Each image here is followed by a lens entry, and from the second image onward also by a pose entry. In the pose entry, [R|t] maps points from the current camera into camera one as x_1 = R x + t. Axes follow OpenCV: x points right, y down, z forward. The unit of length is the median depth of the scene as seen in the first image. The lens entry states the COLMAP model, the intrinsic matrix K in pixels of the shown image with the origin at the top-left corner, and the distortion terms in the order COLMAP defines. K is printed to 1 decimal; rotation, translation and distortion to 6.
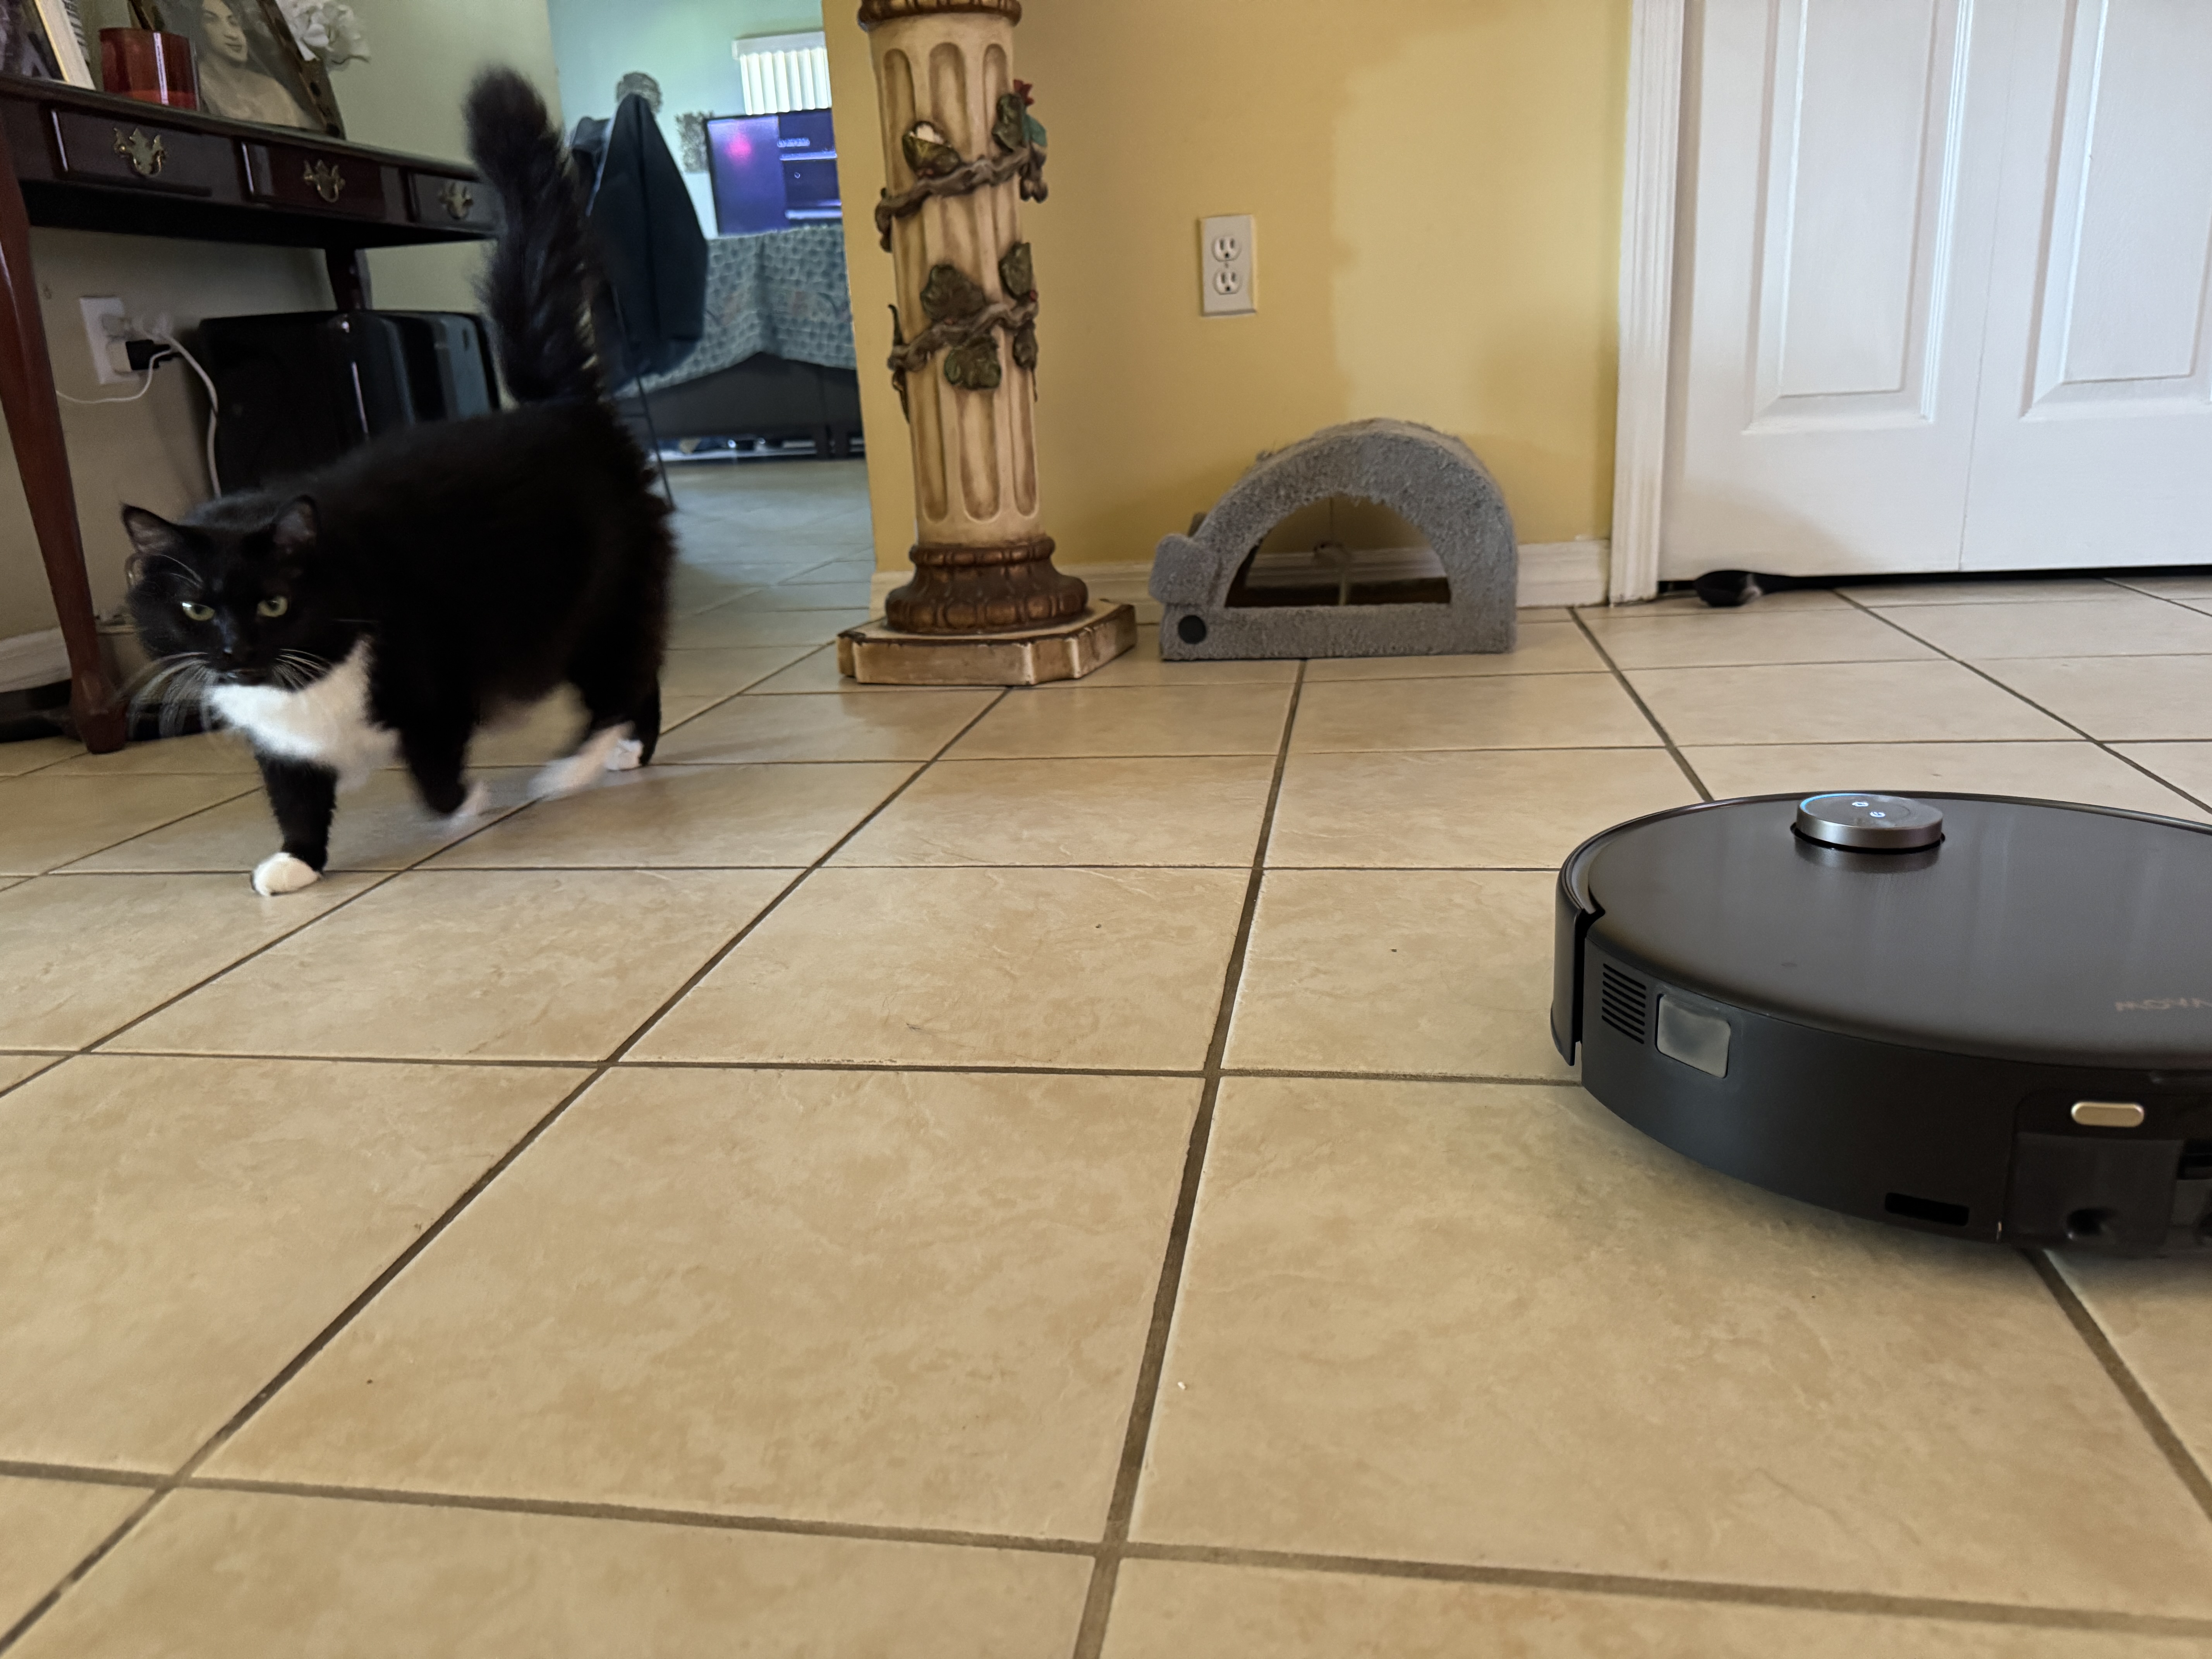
lens RADIAL K [[1579.1, 0, 1106.0], [0, 1579.1, 829.5], [0, 0, 1]] dist [0.136636, -0.262703]
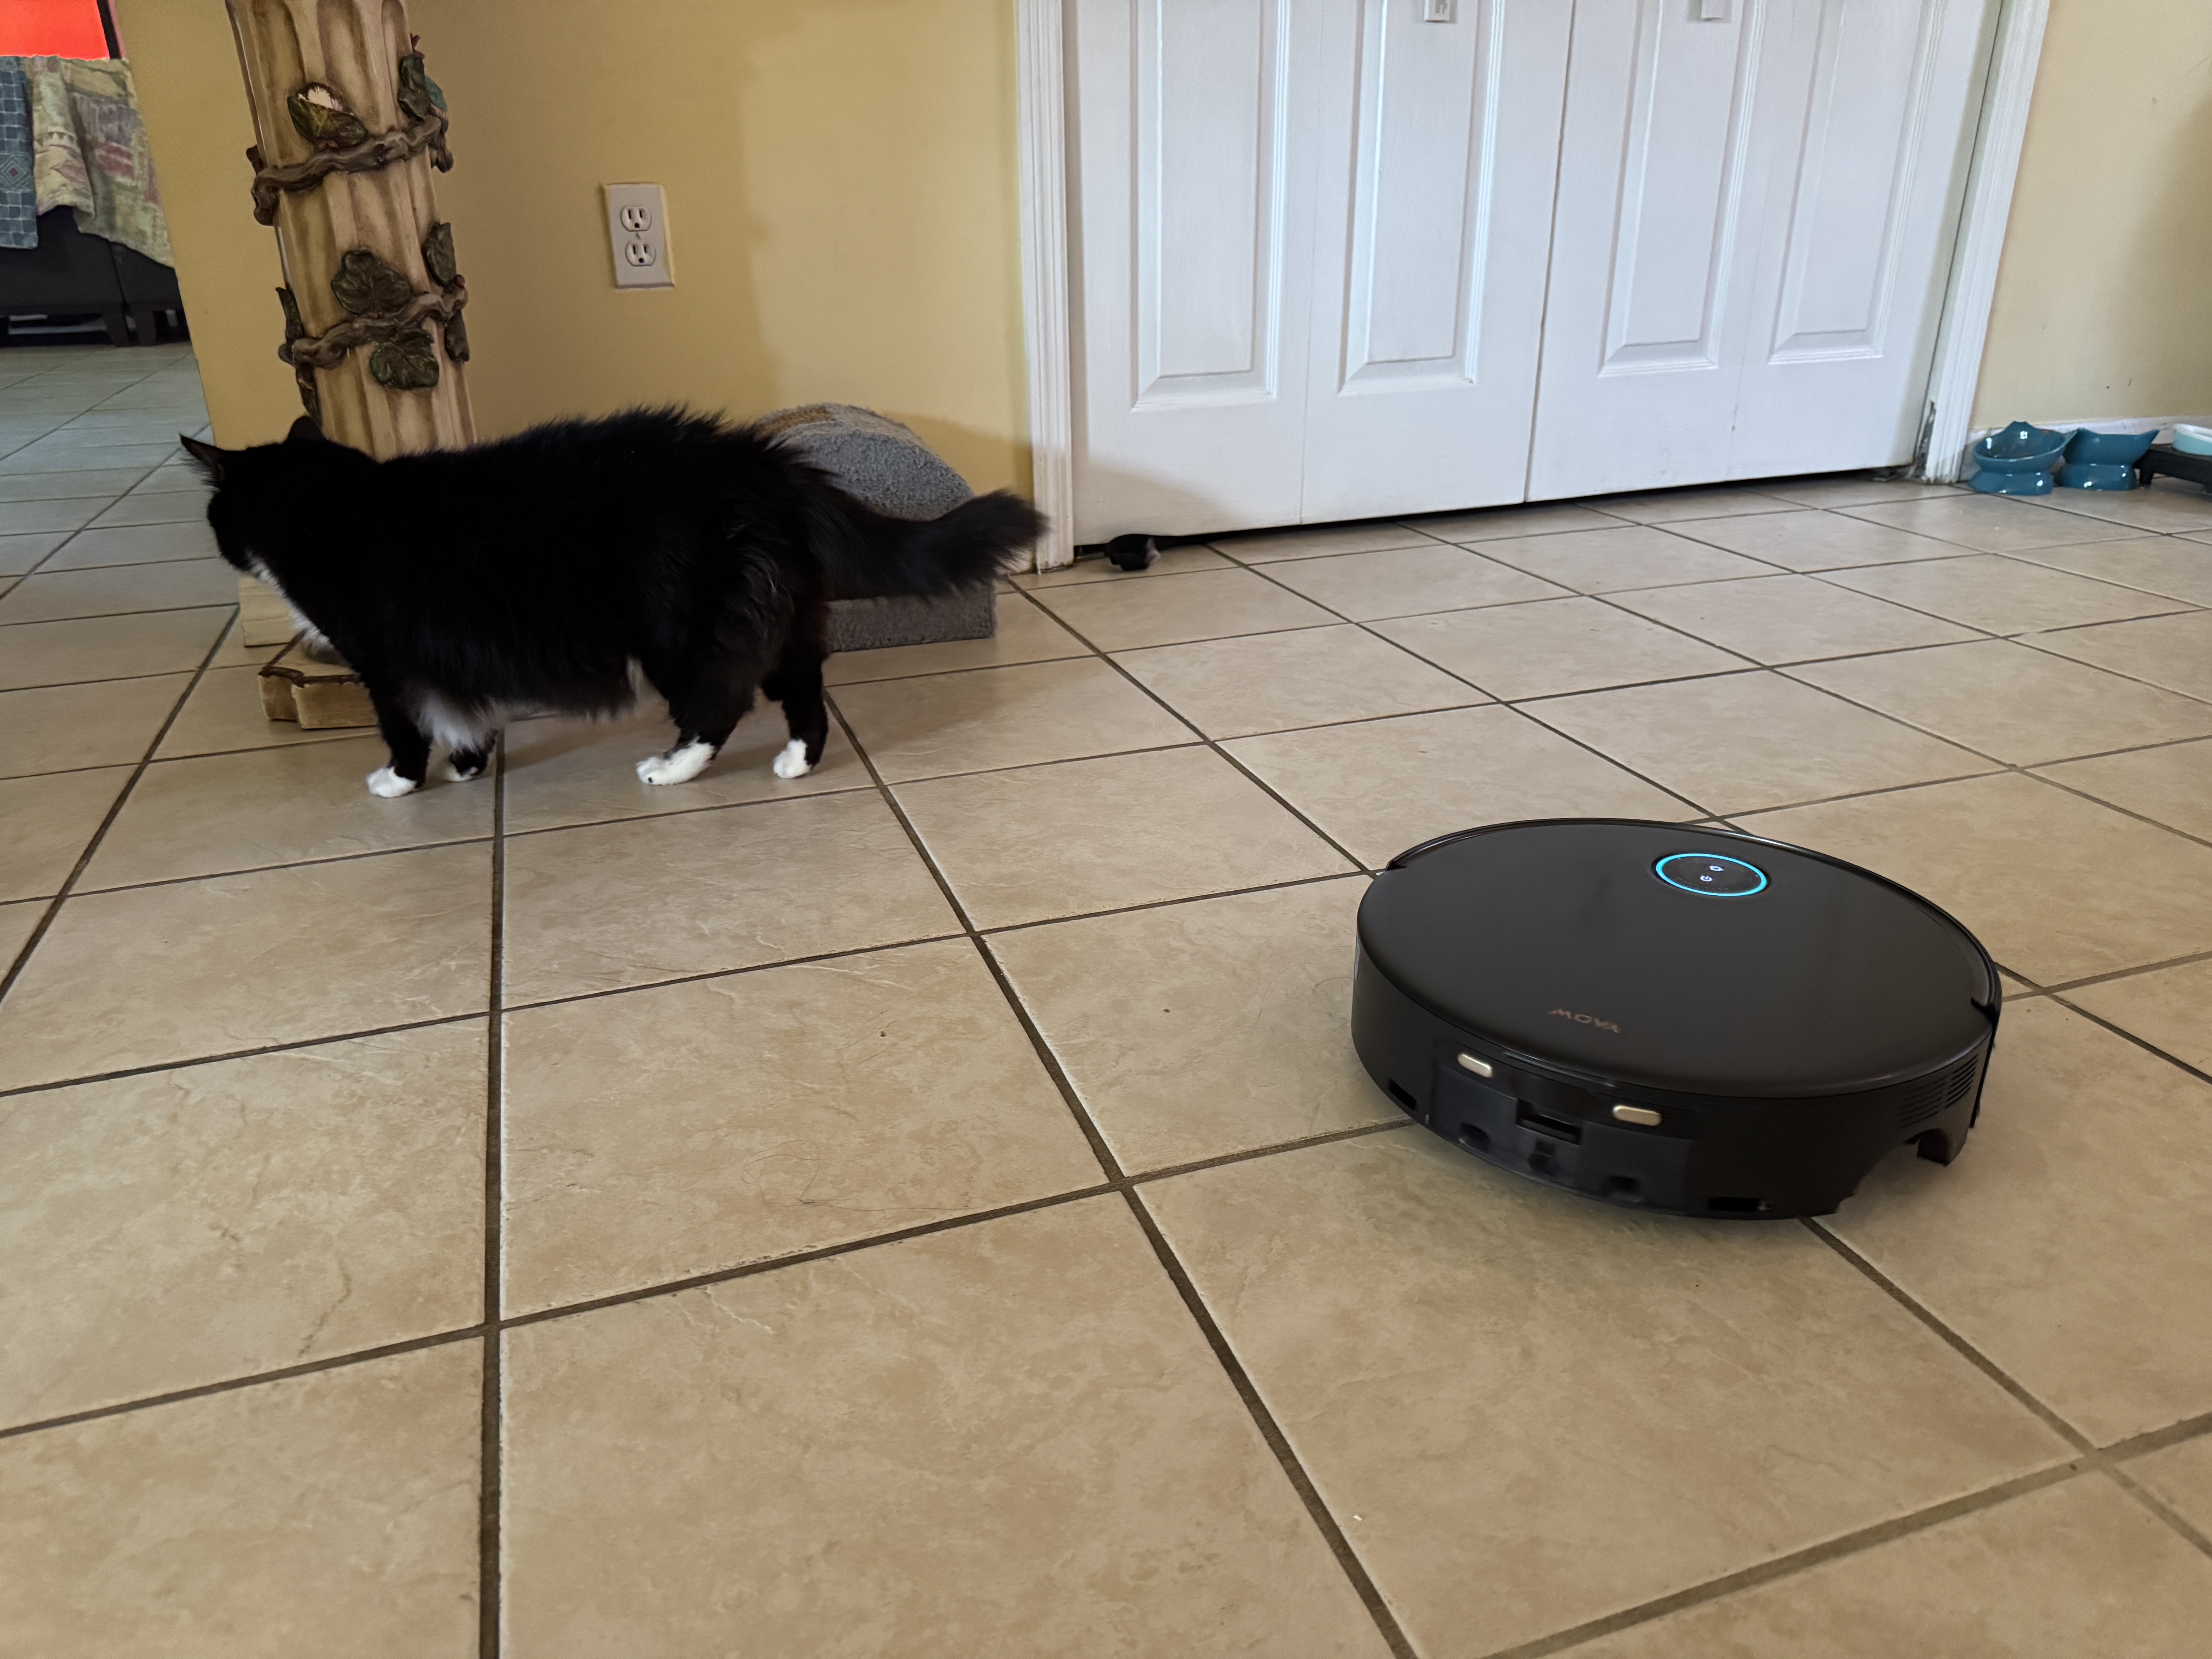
lens RADIAL K [[1567.5, 0, 1106.0], [0, 1567.5, 829.5], [0, 0, 1]] dist [0.052188, -0.063854]
pose [[0.875452, -0.145469, 0.460894, -0.191769], [0.102258, 0.987790, 0.117536, -0.102315], [-0.472364, -0.055767, 0.879638, 0.030878]]
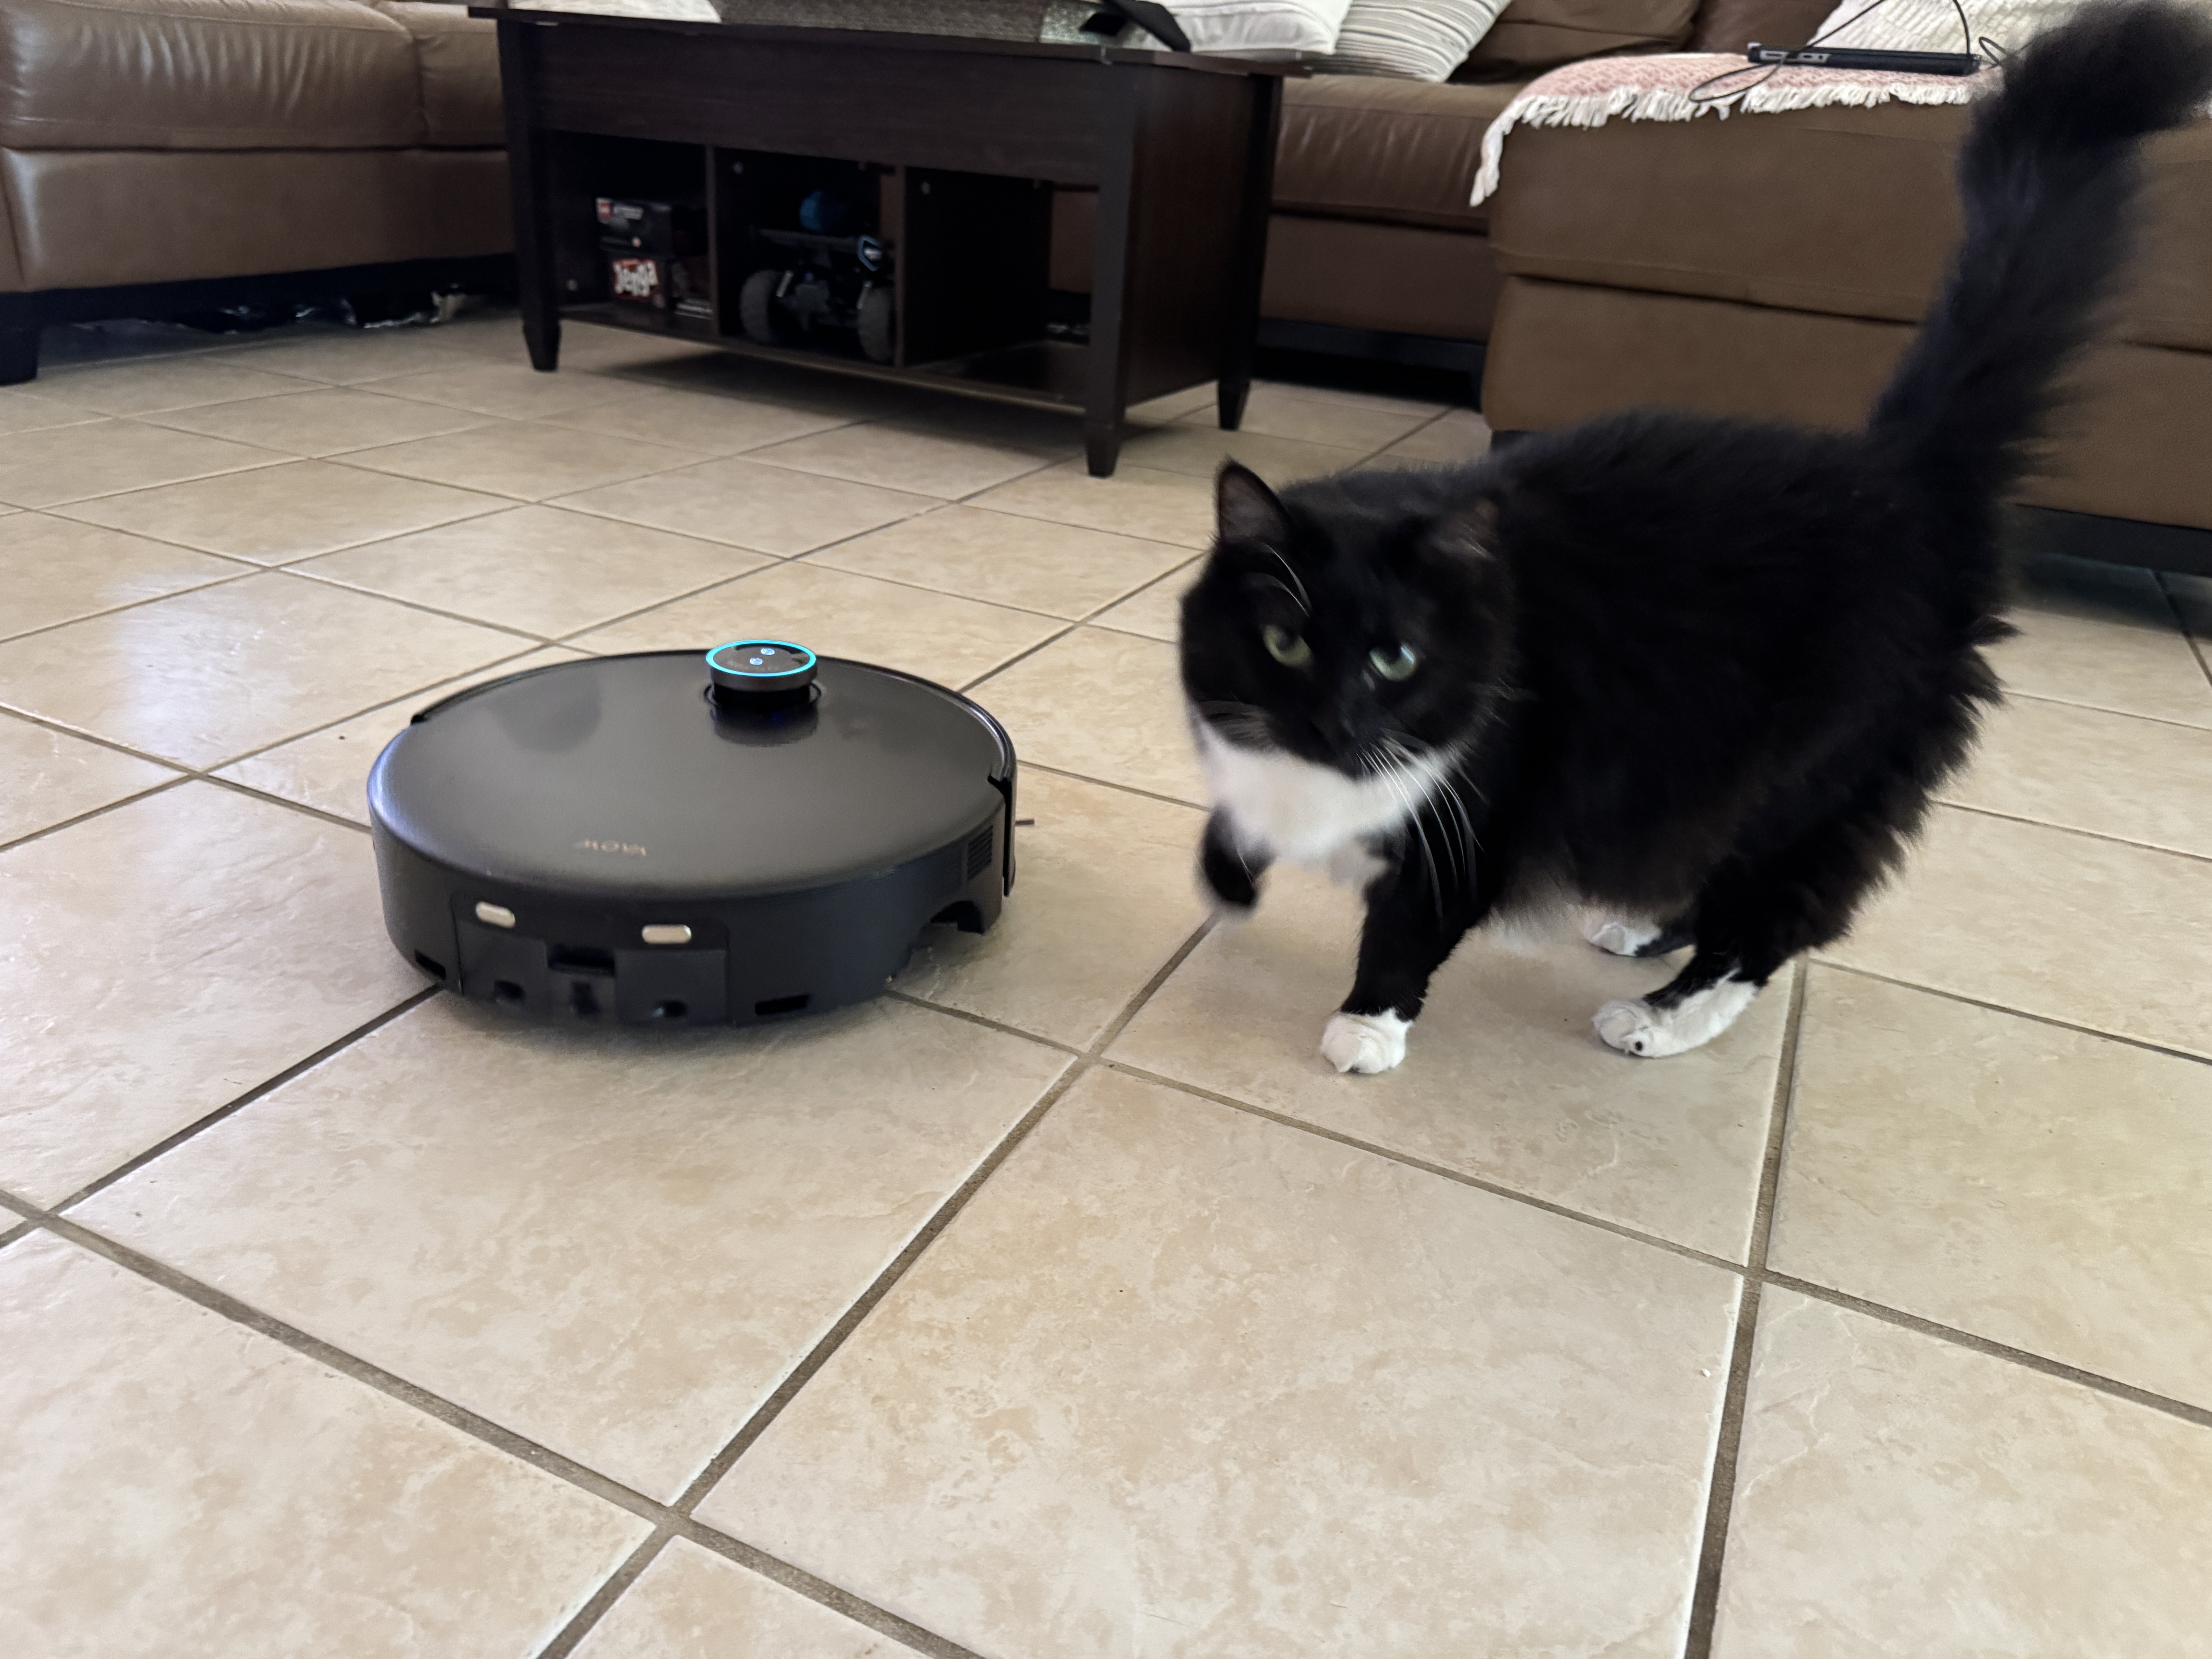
lens RADIAL K [[1613.6, 0, 1106.0], [0, 1613.6, 829.5], [0, 0, 1]] dist [-0.001832, -0.012606]
pose [[-0.963432, -0.120225, 0.239468, 0.077129], [0.069336, 0.751400, 0.656194, -0.243658], [-0.258827, 0.648802, -0.715587, 0.560210]]
